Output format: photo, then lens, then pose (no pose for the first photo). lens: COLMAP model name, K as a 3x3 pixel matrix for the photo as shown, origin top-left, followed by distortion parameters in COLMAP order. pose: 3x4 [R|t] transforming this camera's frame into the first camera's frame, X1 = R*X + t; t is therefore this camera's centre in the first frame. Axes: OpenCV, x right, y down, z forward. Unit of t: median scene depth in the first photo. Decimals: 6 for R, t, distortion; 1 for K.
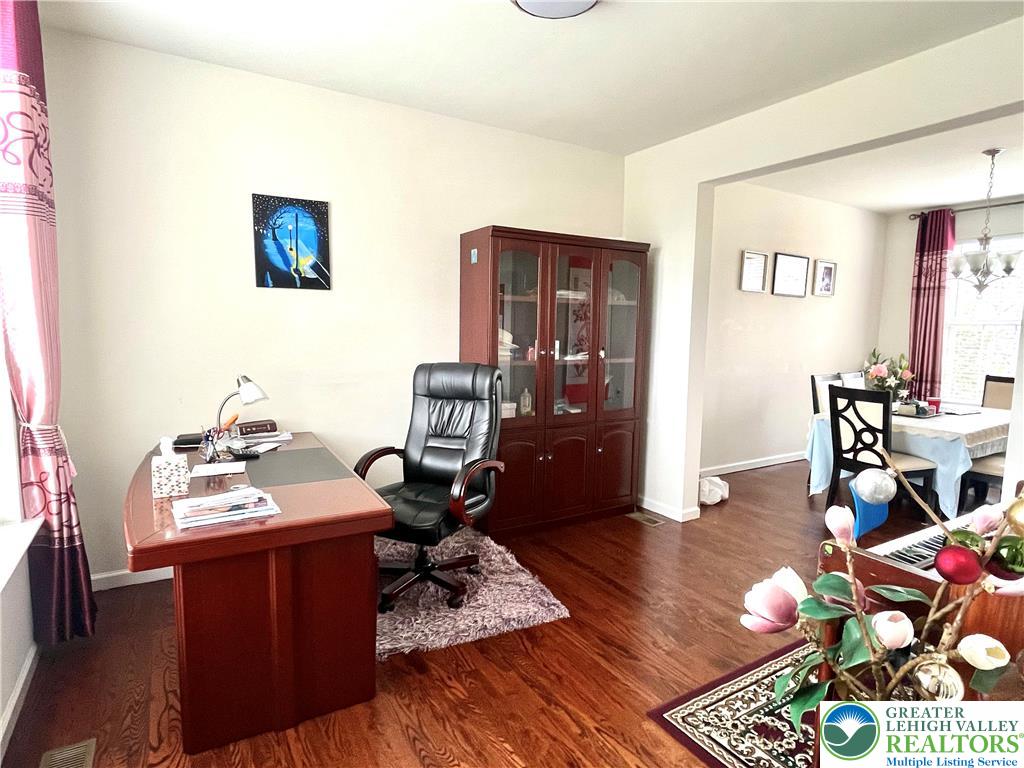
lens RADIAL K [[564.7, 0, 512.3], [0, 564.7, 387.5], [0, 0, 1]] dist [0.003405, -0.000664]
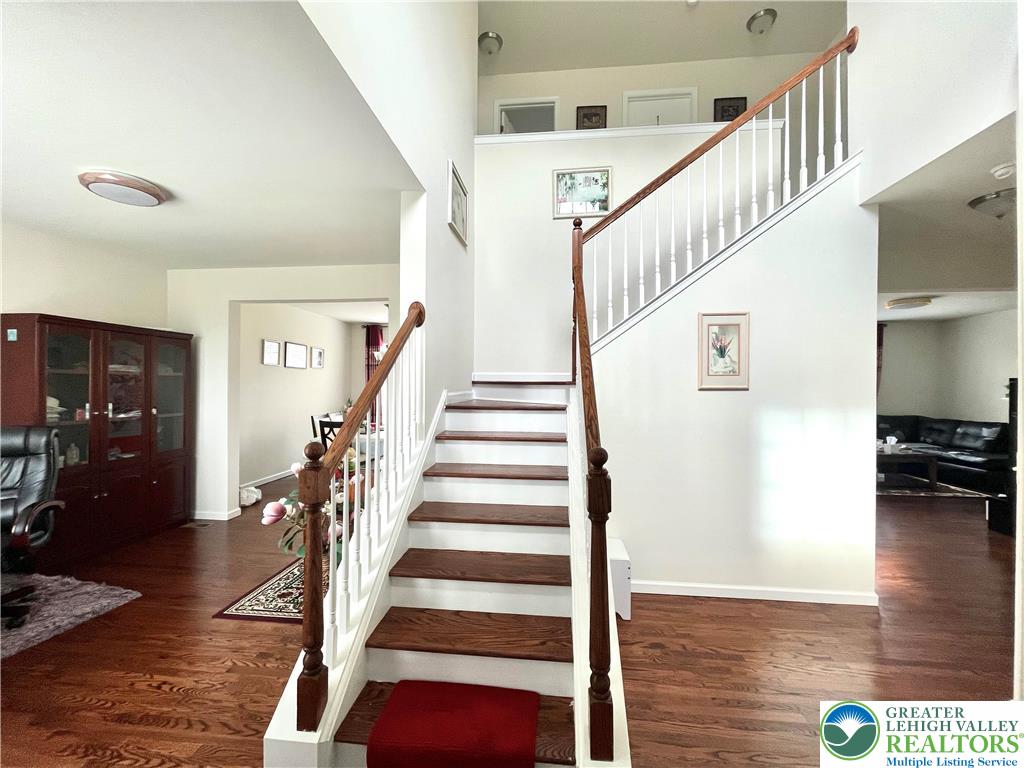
lens RADIAL K [[411.9, 0, 513.0], [0, 411.9, 385.1], [0, 0, 1]] dist [0.000301, -0.000364]
pose [[0.609443, -0.011013, 0.792753, -0.107226], [0.089035, 0.994529, -0.054631, 0.010438], [-0.787815, 0.103877, 0.607089, -0.314990]]
